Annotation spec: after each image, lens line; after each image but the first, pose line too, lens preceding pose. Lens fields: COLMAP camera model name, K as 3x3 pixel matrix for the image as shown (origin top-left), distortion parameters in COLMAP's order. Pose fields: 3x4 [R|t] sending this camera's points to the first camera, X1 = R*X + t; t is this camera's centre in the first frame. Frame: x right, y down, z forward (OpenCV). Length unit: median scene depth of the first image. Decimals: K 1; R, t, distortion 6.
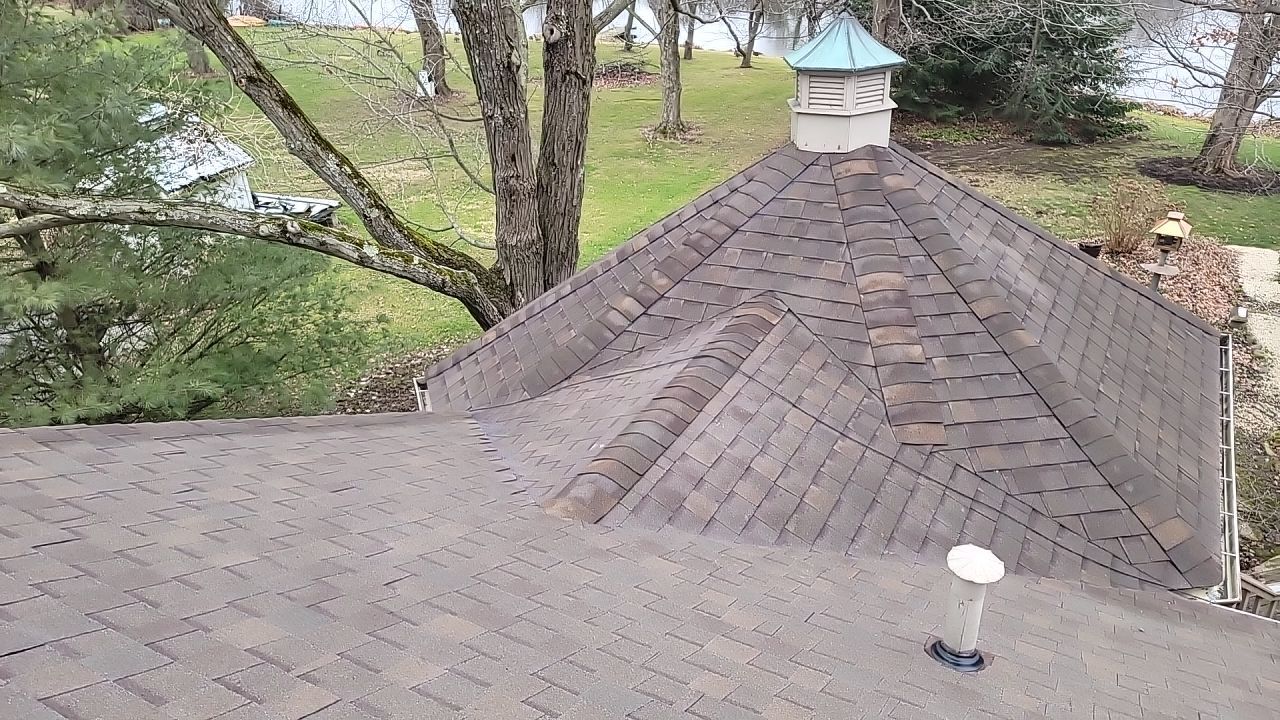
lens RADIAL K [[943.0, 0, 627.0], [0, 943.0, 359.2], [0, 0, 1]] dist [0.104362, -0.089818]
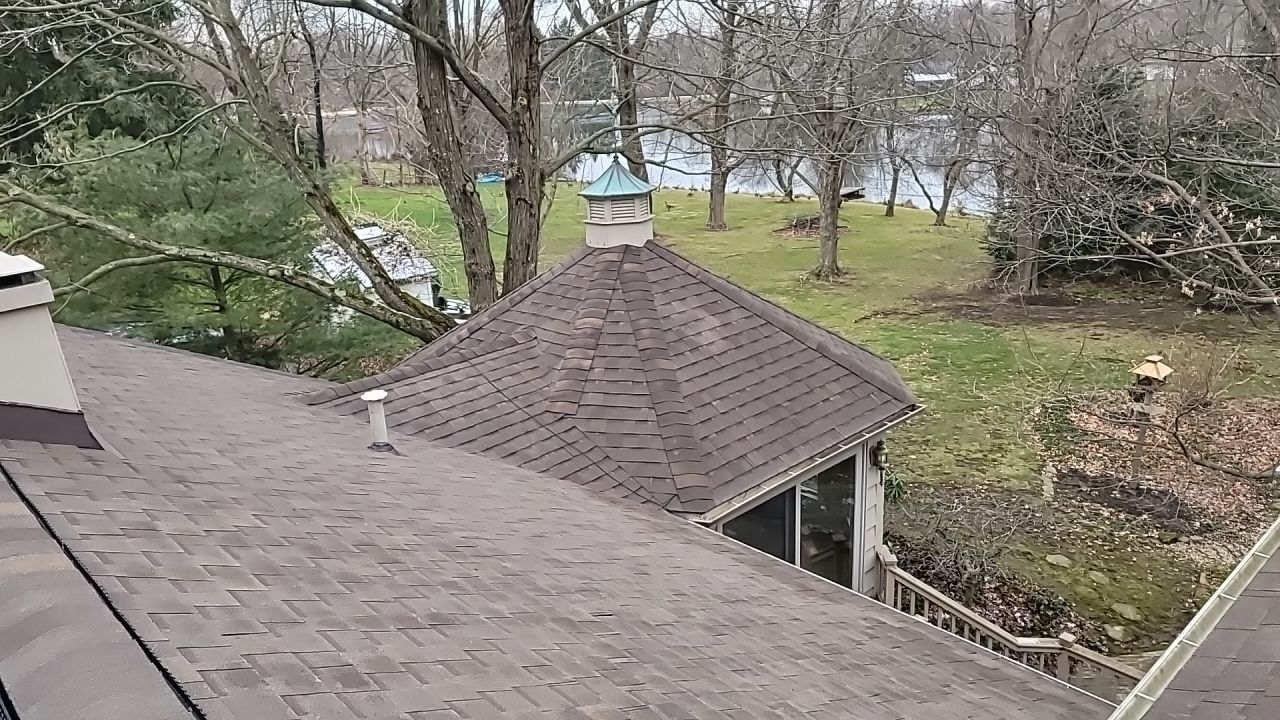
lens RADIAL K [[943.0, 0, 627.0], [0, 943.0, 359.2], [0, 0, 1]] dist [0.104362, -0.089818]
pose [[0.951444, 0.080859, -0.297012, 0.751109], [-0.126408, 0.982405, -0.137483, 0.173627], [0.280670, 0.168352, 0.944924, -0.426964]]
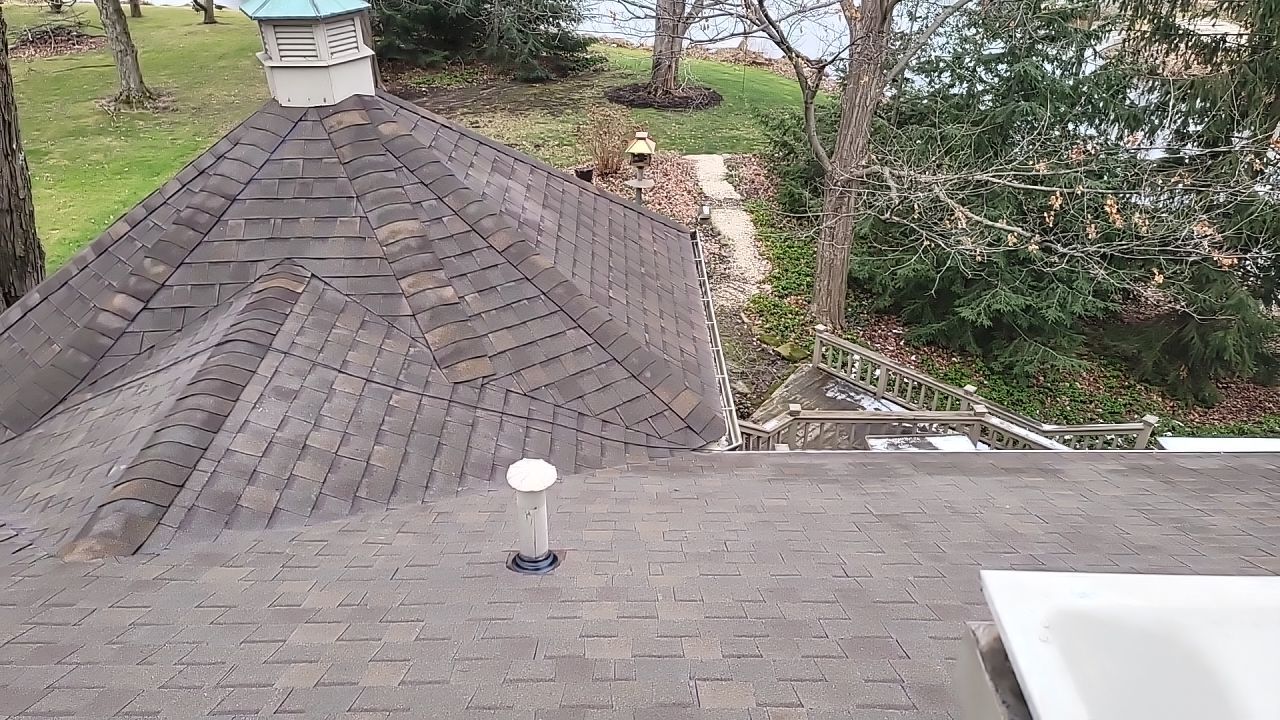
lens RADIAL K [[943.0, 0, 627.0], [0, 943.0, 359.2], [0, 0, 1]] dist [0.104362, -0.089818]
pose [[0.873632, -0.222640, 0.432665, 0.012567], [0.202013, 0.974885, 0.093752, 0.004245], [-0.442671, 0.005499, 0.896667, -0.001546]]
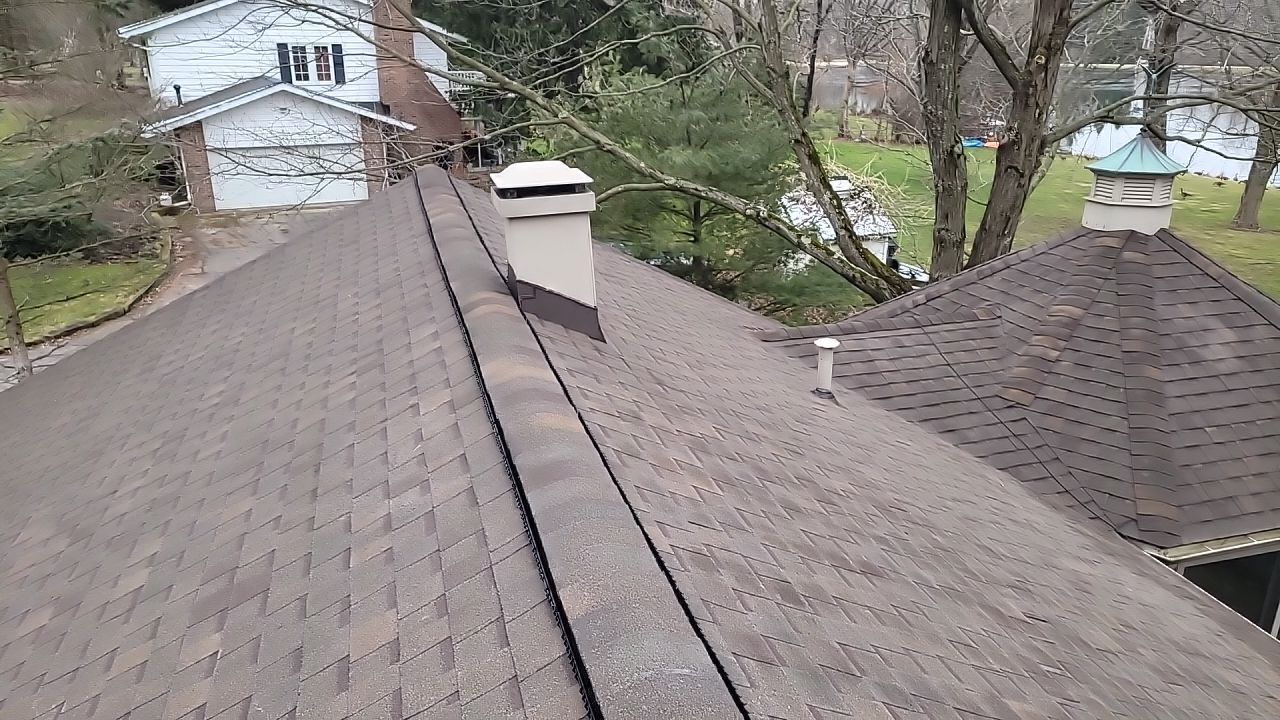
lens RADIAL K [[943.3, 0, 627.9], [0, 943.3, 372.8], [0, 0, 1]] dist [0.073452, -0.044649]
pose [[0.699192, 0.278345, -0.658524, 0.734020], [-0.348838, 0.936833, 0.025600, 0.186475], [0.624053, 0.211819, 0.752124, -0.446402]]
